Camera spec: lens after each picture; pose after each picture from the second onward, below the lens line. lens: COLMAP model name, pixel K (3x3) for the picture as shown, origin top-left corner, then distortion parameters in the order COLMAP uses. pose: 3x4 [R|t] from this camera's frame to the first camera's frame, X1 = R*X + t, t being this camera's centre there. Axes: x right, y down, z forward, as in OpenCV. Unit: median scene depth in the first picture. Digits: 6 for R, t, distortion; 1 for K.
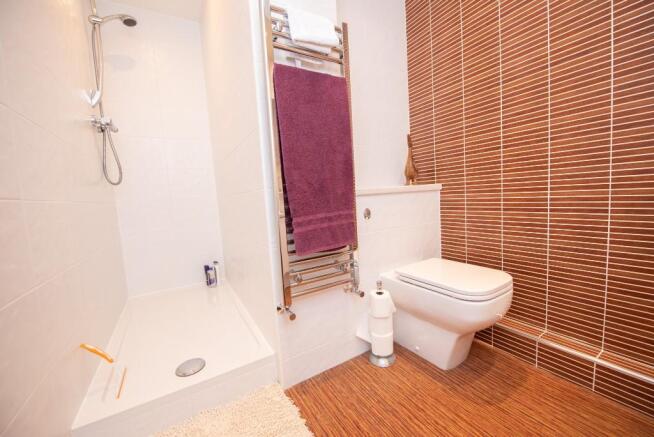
lens RADIAL K [[260.9, 0, 329.1], [0, 260.9, 218.9], [0, 0, 1]] dist [-0.000784, -0.000142]
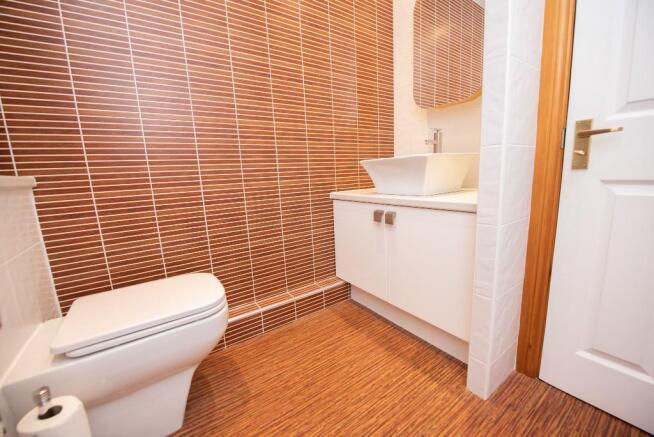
lens RADIAL K [[274.5, 0, 329.1], [0, 274.5, 209.4], [0, 0, 1]] dist [0.000596, 0.000034]
pose [[-0.082065, -0.072530, 0.993984, -0.245755], [0.140392, 0.986562, 0.083579, -0.024734], [-0.986689, 0.146407, -0.070779, 0.445801]]
